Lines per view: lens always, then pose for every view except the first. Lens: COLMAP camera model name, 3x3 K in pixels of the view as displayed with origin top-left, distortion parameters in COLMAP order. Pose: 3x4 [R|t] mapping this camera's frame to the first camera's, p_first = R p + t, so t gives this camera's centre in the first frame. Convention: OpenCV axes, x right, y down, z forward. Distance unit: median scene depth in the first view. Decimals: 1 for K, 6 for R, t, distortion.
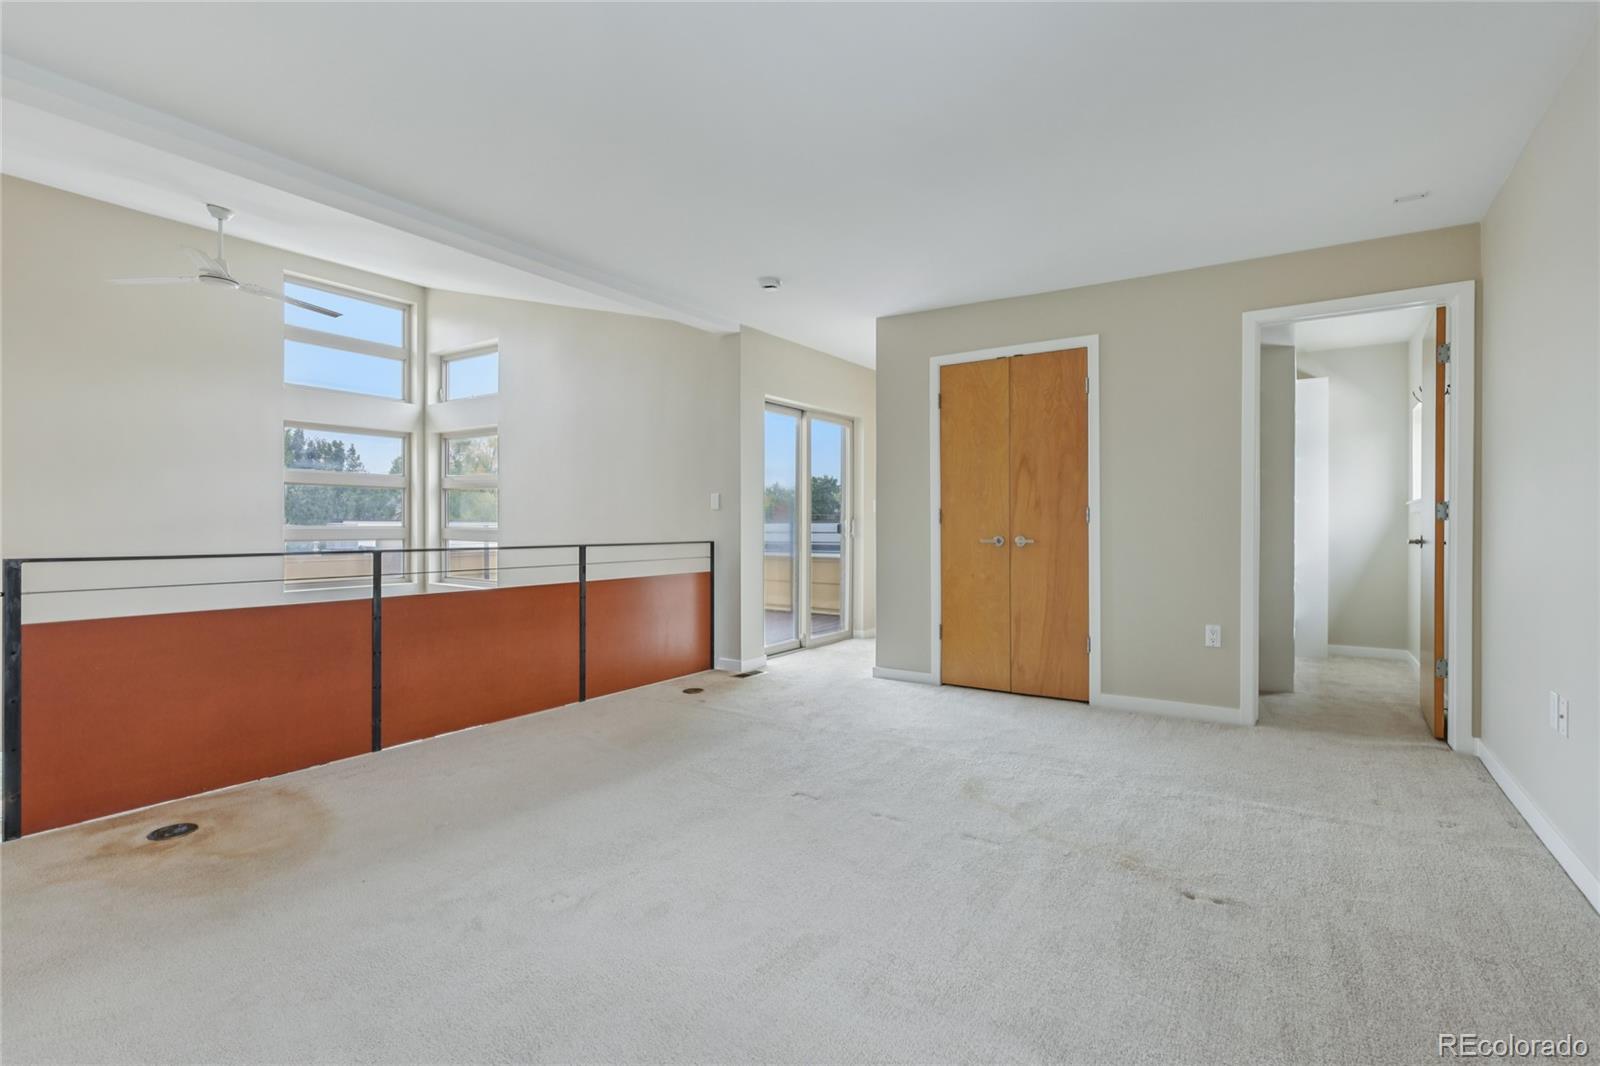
lens RADIAL K [[734.7, 0, 792.8], [0, 734.7, 524.7], [0, 0, 1]] dist [0.003268, 0.001096]
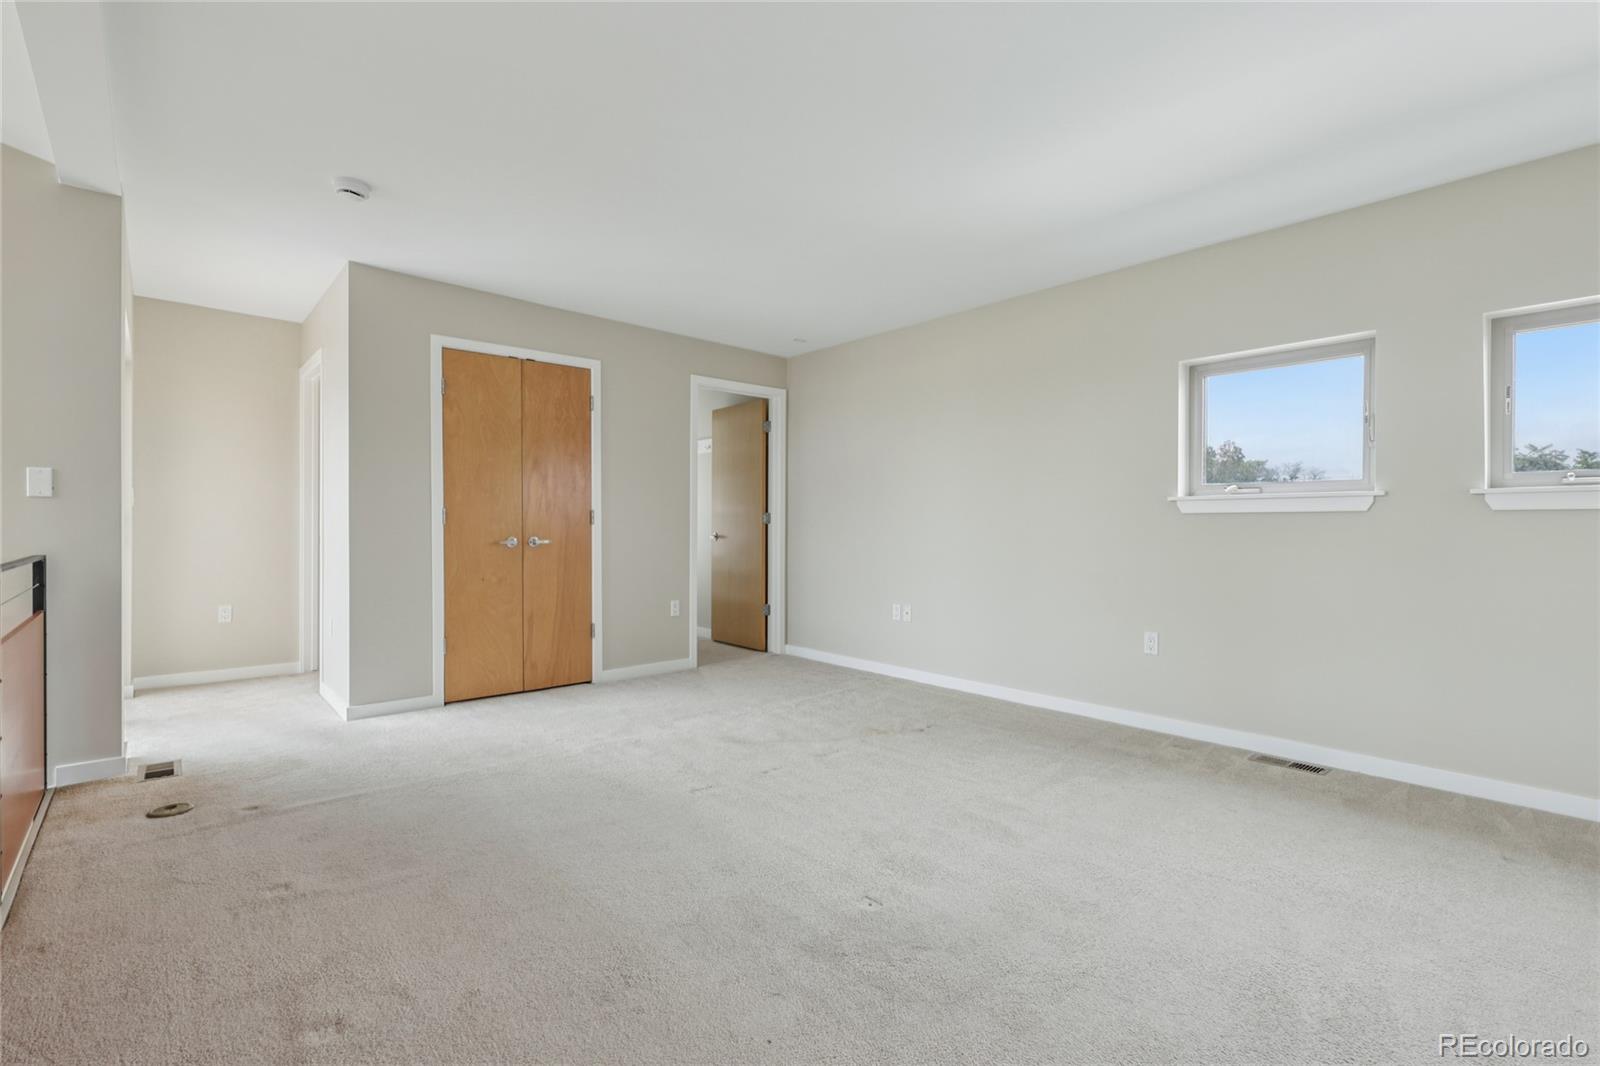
lens RADIAL K [[734.7, 0, 793.5], [0, 734.7, 536.3], [0, 0, 1]] dist [0.003268, 0.001096]
pose [[0.261367, -0.011892, 0.965166, -0.592216], [0.000521, 0.999926, 0.012180, 0.002379], [-0.965239, -0.002681, 0.261354, 0.385588]]
